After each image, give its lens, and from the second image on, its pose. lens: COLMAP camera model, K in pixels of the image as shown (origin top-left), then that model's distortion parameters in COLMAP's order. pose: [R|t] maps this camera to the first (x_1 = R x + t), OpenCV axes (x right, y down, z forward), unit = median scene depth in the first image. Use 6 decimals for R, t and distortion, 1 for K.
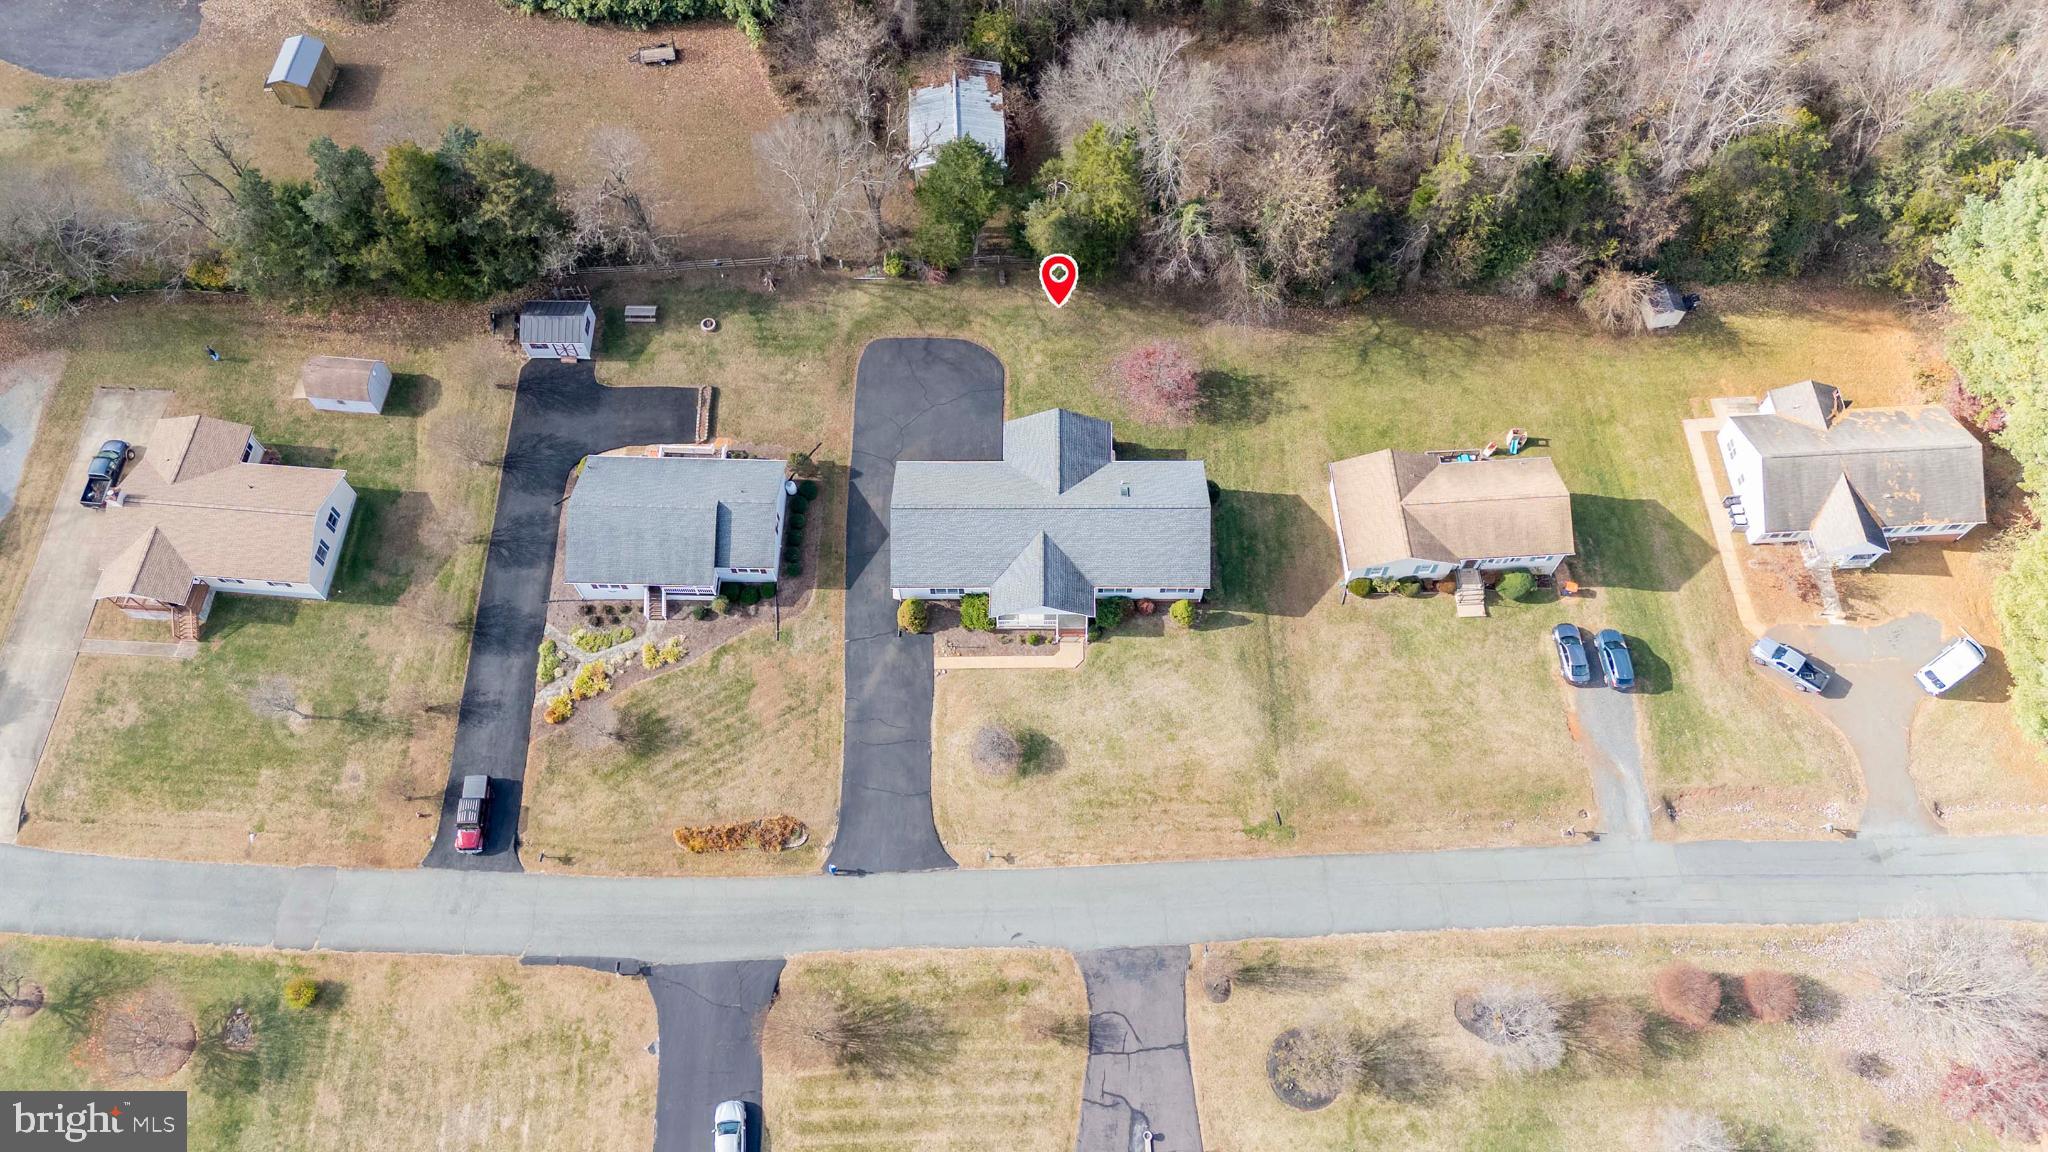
lens RADIAL K [[1506.2, 0, 1031.8], [0, 1506.2, 573.6], [0, 0, 1]] dist [0.113520, -0.061252]
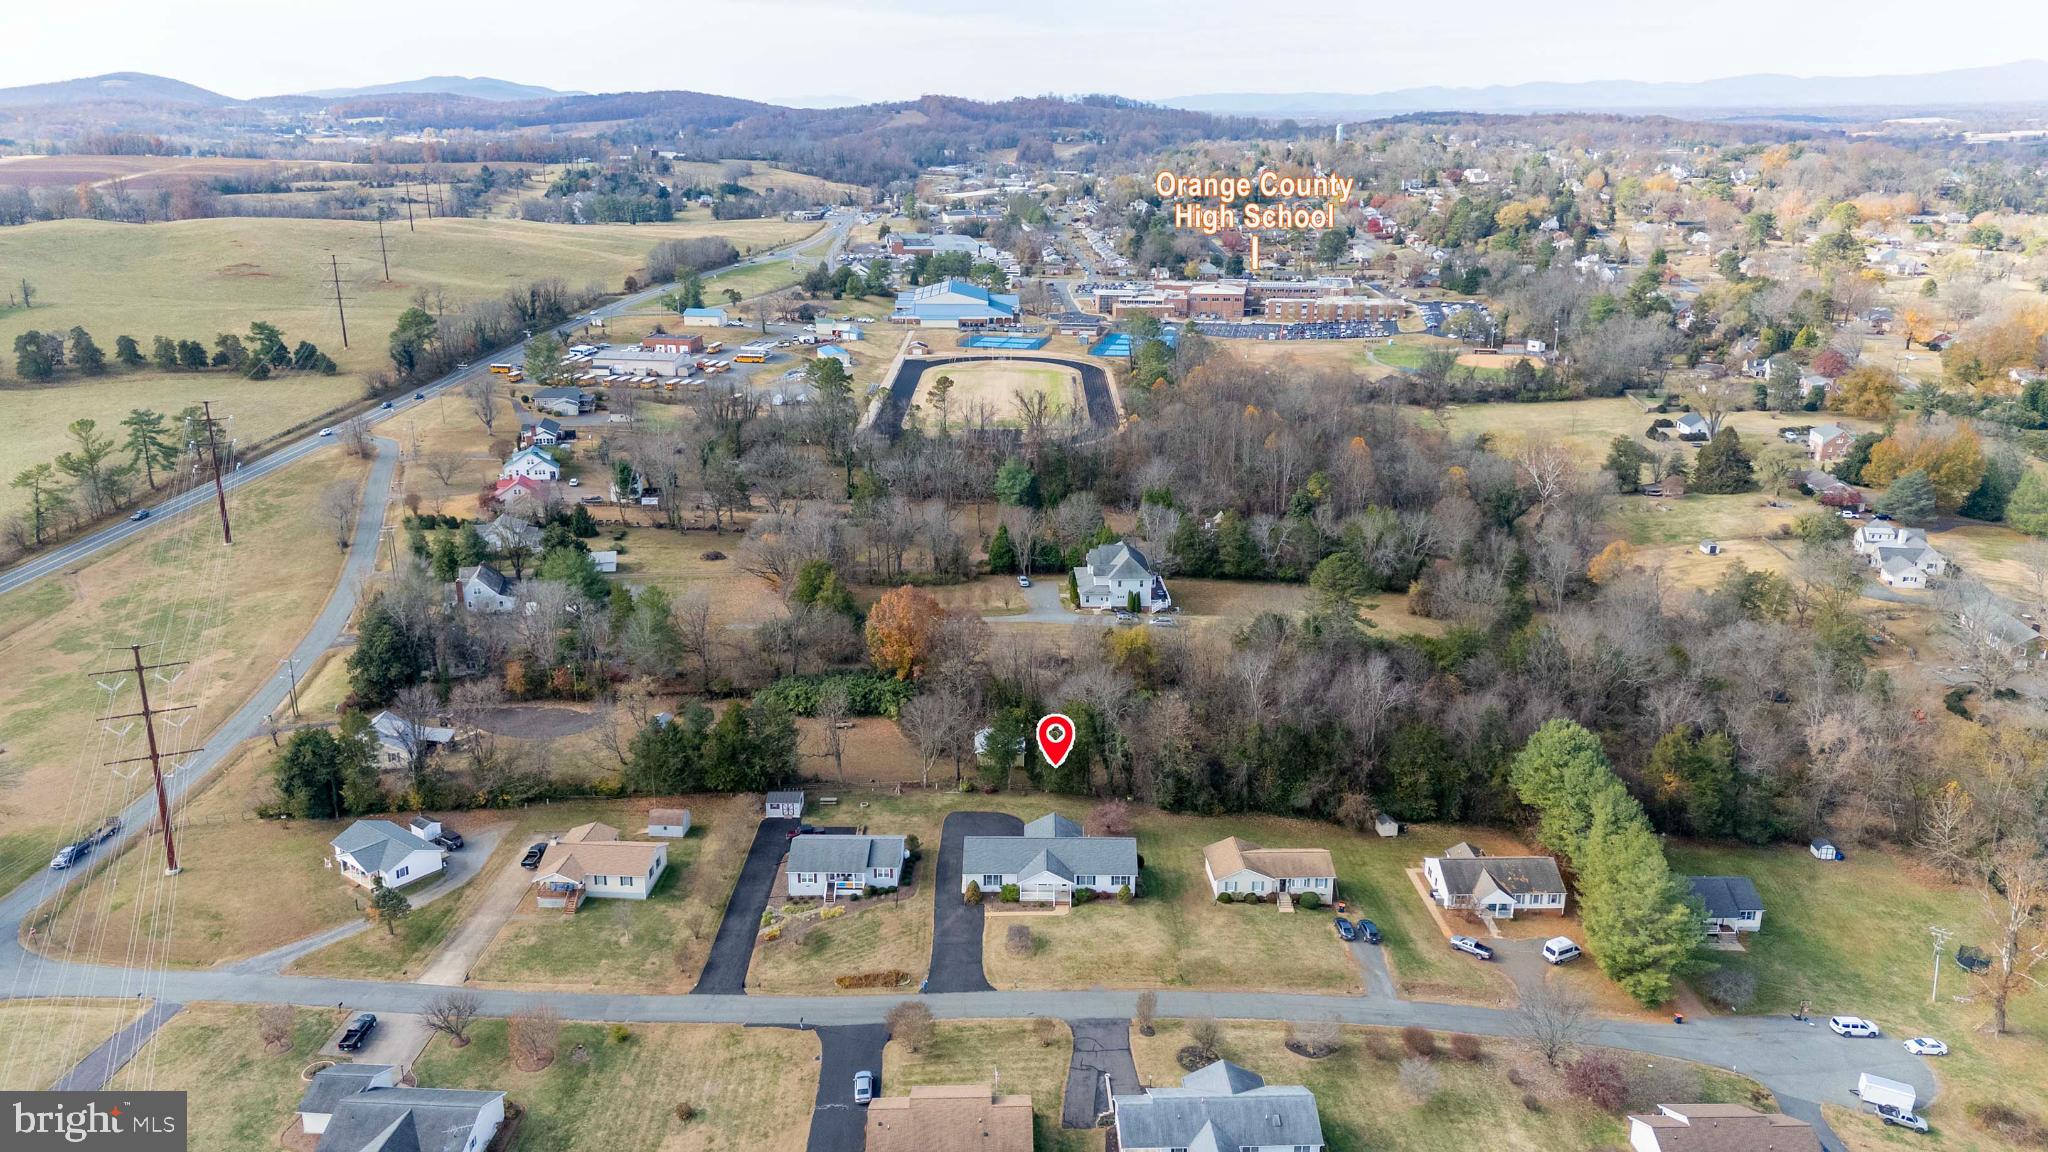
lens RADIAL K [[1506.2, 0, 1031.8], [0, 1506.2, 573.6], [0, 0, 1]] dist [0.113520, -0.061252]
pose [[0.999921, 0.012573, 0.000760, -0.015570], [-0.008144, 0.691328, -0.722495, 1.069440], [-0.009609, 0.722431, 0.691376, -0.523786]]
